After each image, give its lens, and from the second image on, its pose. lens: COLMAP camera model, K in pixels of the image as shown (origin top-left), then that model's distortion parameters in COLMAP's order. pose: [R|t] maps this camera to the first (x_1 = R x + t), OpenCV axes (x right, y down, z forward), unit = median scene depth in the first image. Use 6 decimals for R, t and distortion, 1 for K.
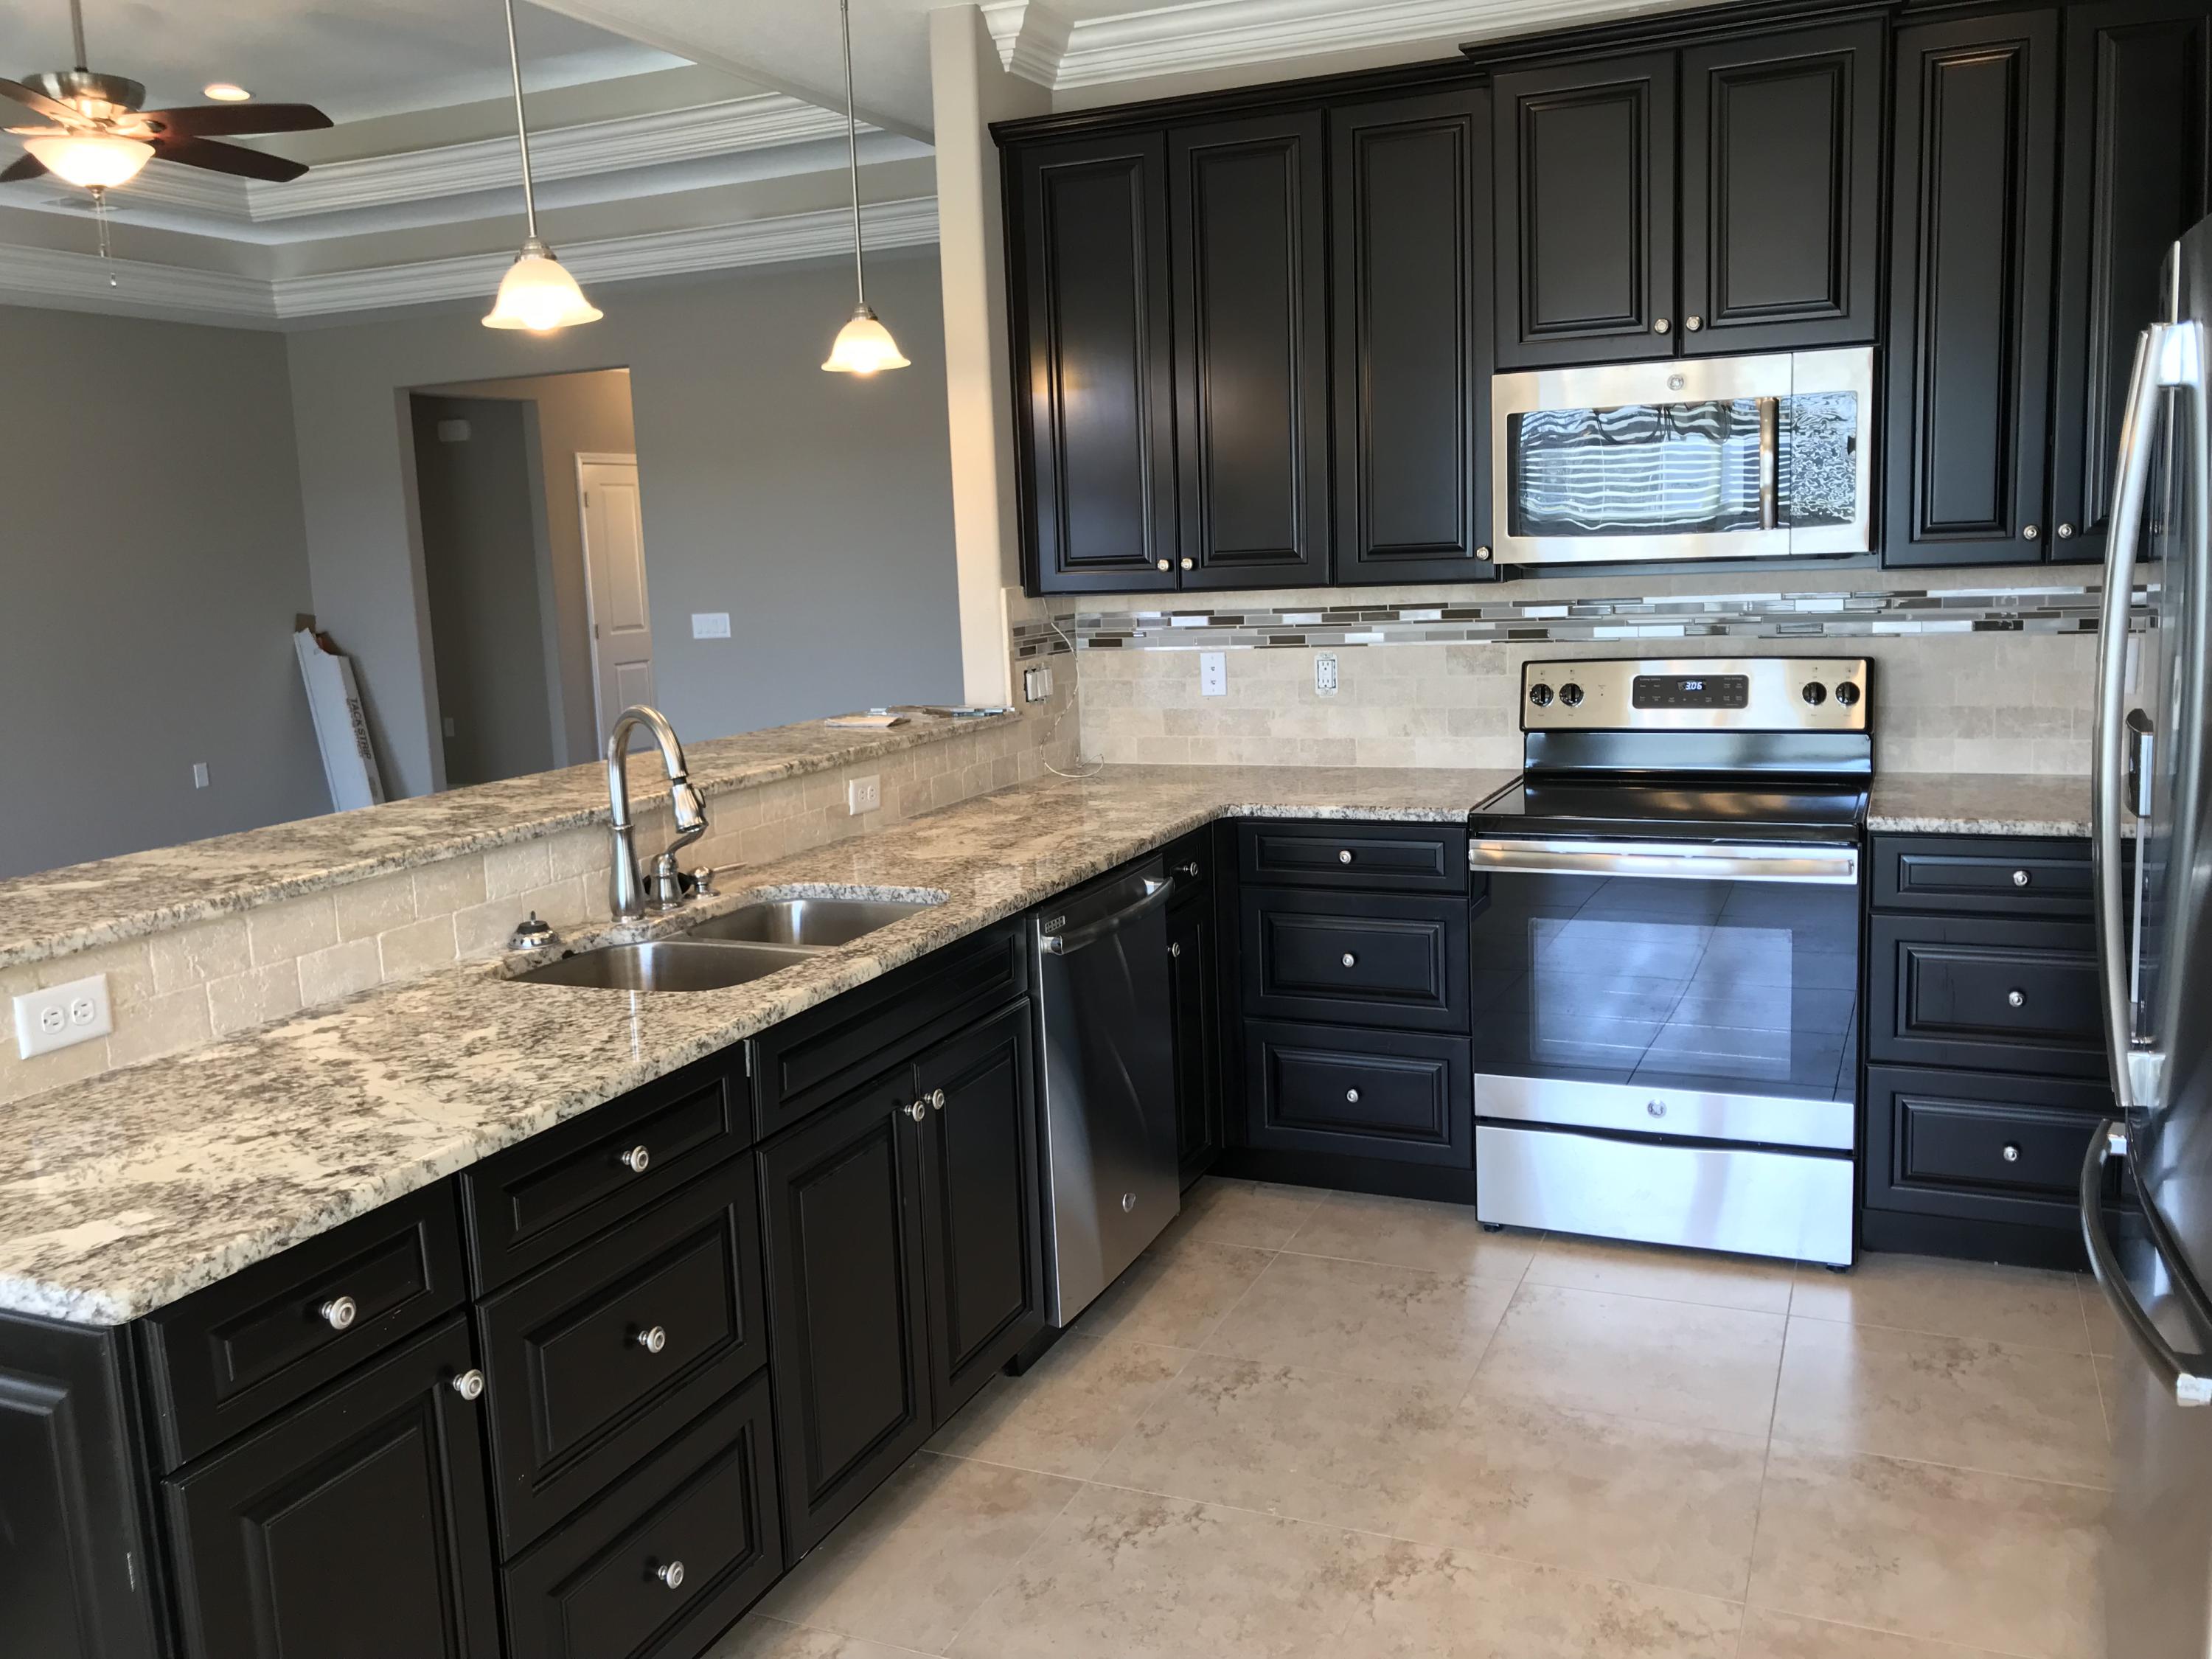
lens RADIAL K [[1792.8, 0, 1097.0], [0, 1792.8, 814.8], [0, 0, 1]] dist [0.022525, -0.055333]
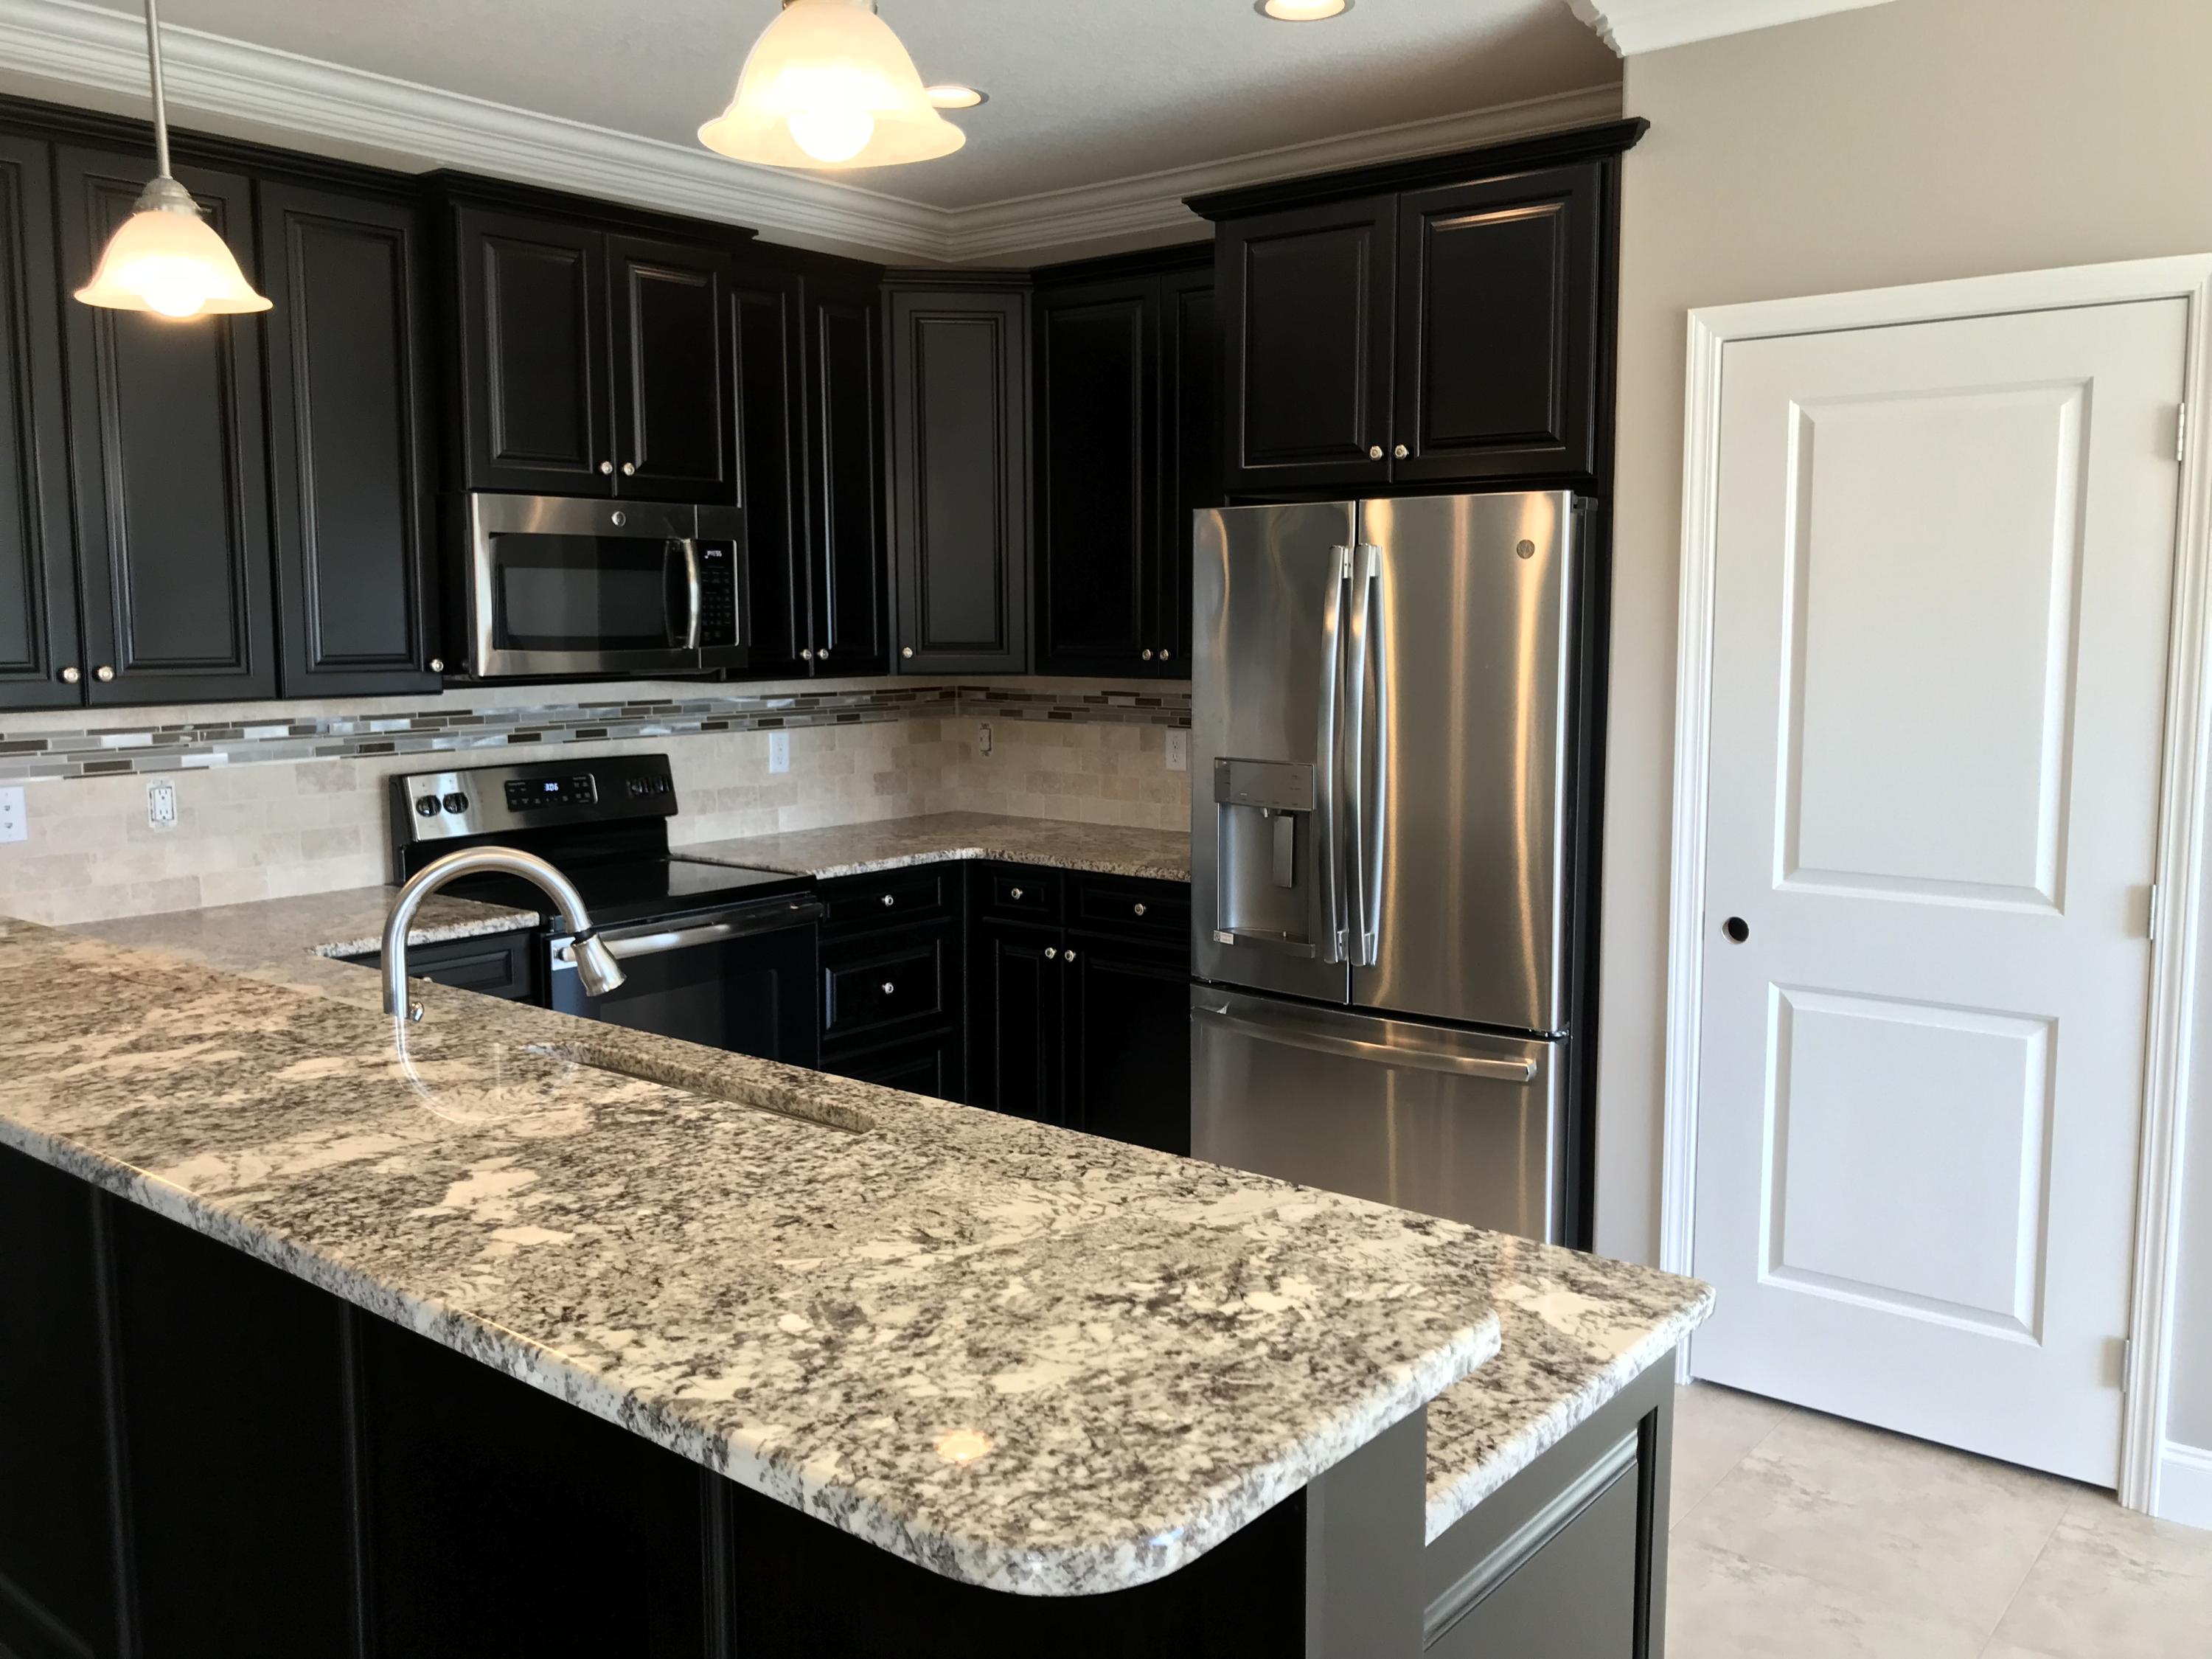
lens RADIAL K [[1792.8, 0, 1088.4], [0, 1792.8, 806.3], [0, 0, 1]] dist [0.022525, -0.055333]
pose [[0.251759, -0.061761, 0.965817, -0.600557], [0.137659, 0.990100, 0.027430, -0.040874], [-0.957950, 0.126048, 0.257769, 0.363413]]
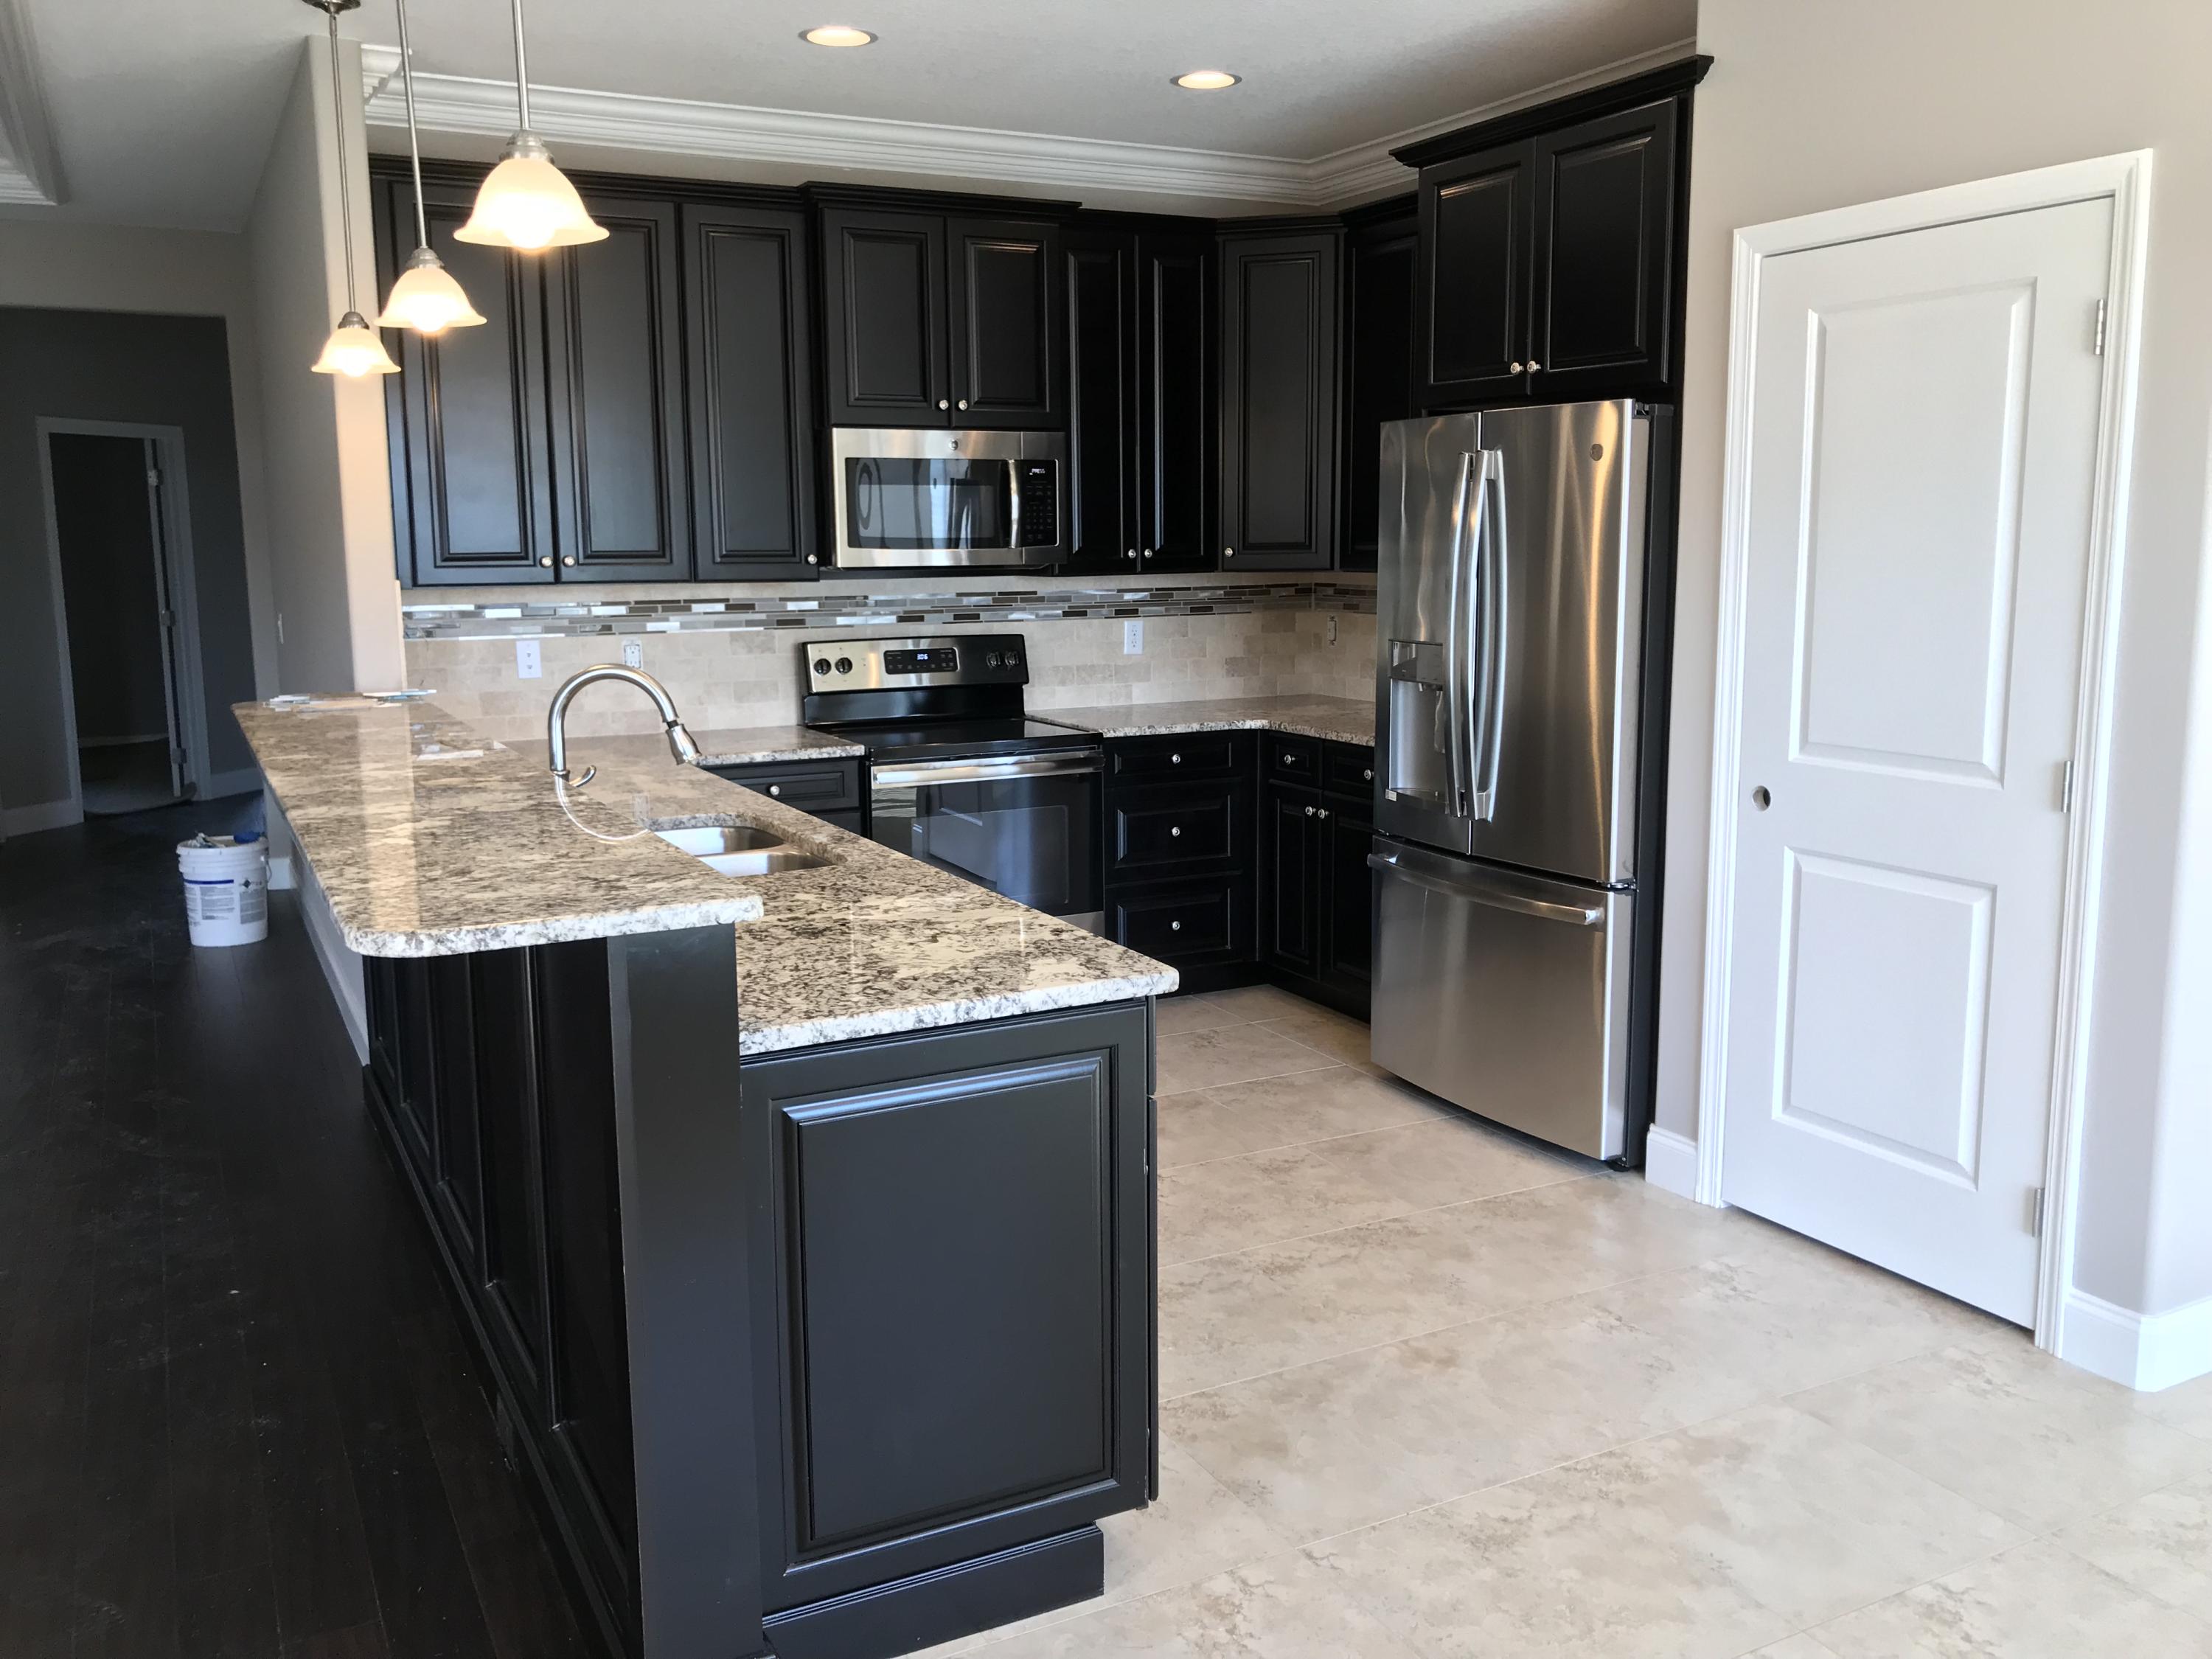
lens RADIAL K [[1792.8, 0, 1094.7], [0, 1792.8, 812.4], [0, 0, 1]] dist [0.022525, -0.055333]
pose [[0.613969, -0.082720, 0.784983, -0.649894], [0.100373, 0.994602, 0.026303, 0.025287], [-0.782922, 0.062641, 0.618958, 0.017754]]
